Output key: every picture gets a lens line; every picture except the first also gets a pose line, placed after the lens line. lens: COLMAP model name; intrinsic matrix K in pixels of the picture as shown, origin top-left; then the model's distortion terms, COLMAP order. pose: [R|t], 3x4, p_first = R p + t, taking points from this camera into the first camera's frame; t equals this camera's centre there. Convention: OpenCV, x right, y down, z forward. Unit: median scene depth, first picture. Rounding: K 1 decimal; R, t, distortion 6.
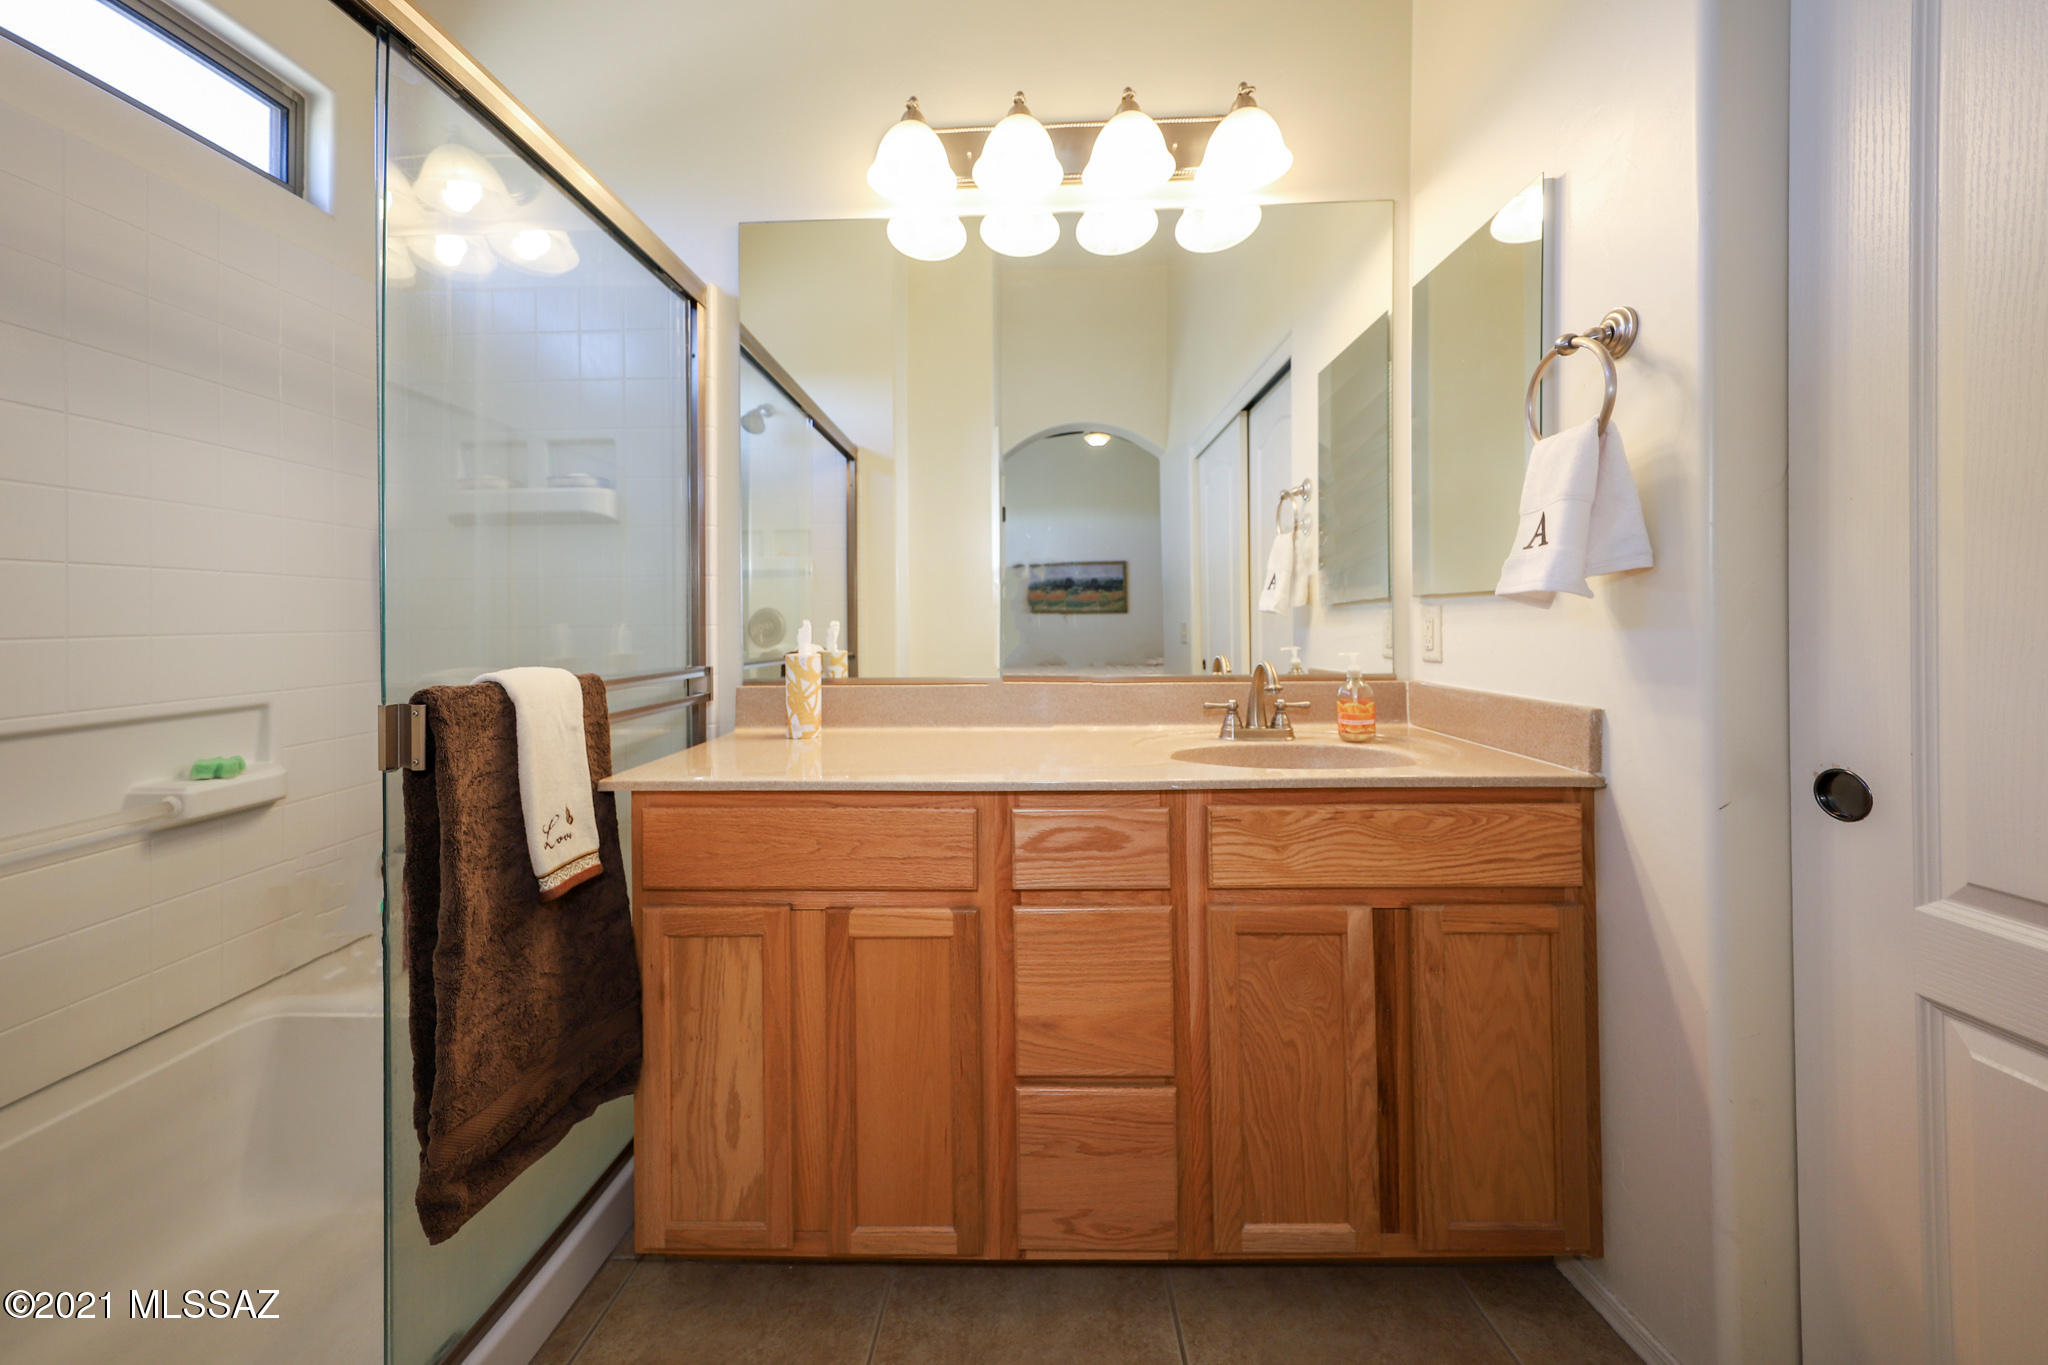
lens RADIAL K [[663.6, 0, 984.5], [0, 663.6, 627.2], [0, 0, 1]] dist [0.001492, 0.000043]
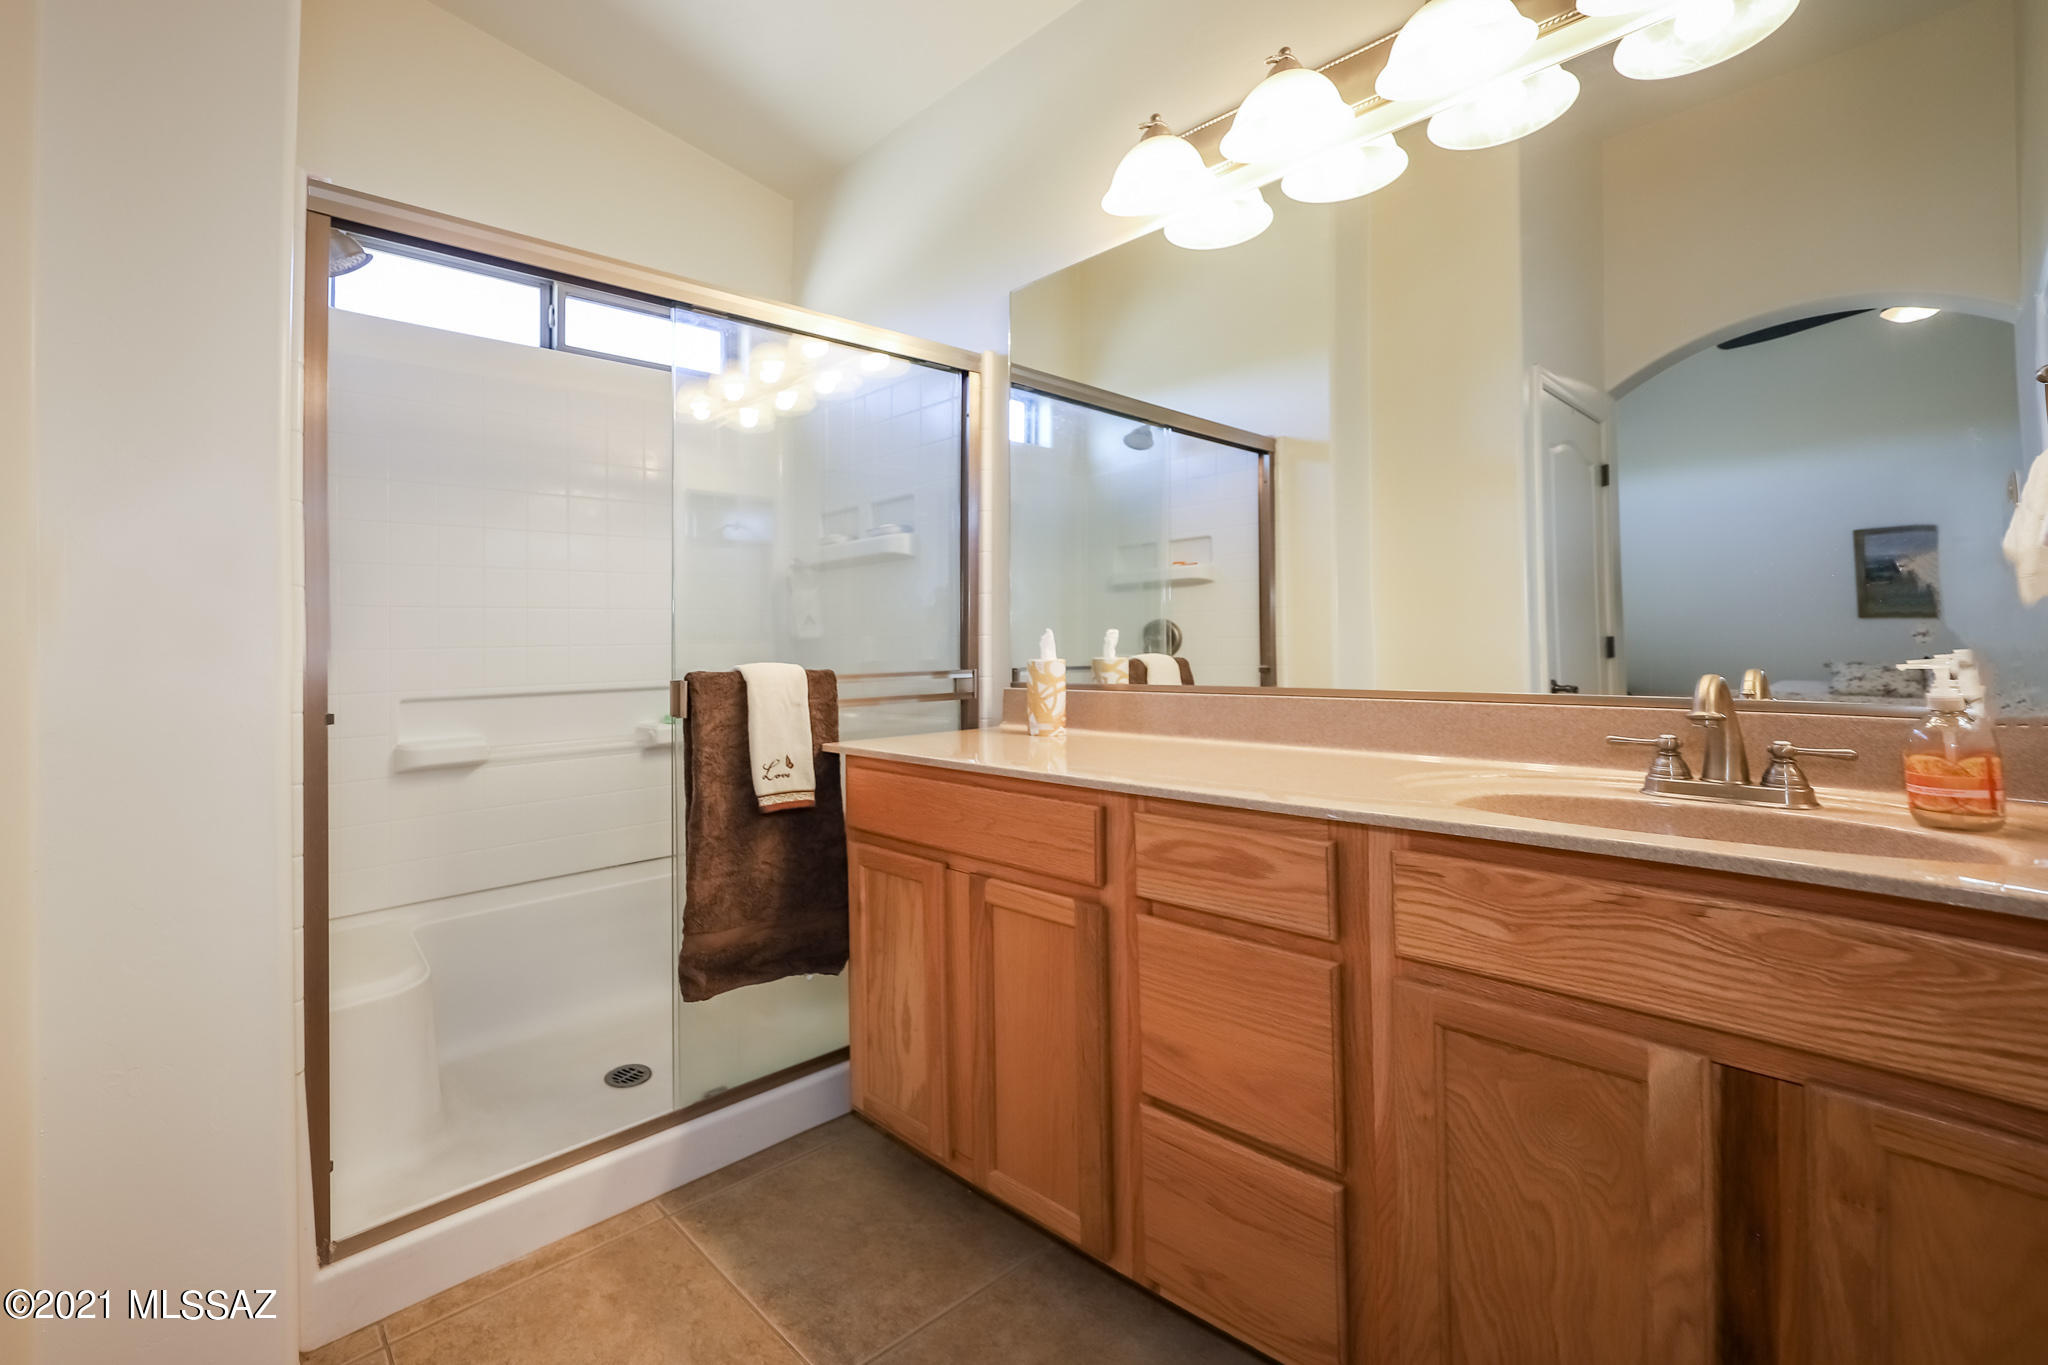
lens RADIAL K [[665.1, 0, 926.8], [0, 665.1, 592.0], [0, 0, 1]] dist [0.000206, -0.000043]
pose [[0.779695, -0.055077, -0.623732, 0.445060], [0.012150, 0.997267, -0.072873, 0.010011], [0.626042, 0.049241, 0.778233, 0.003491]]
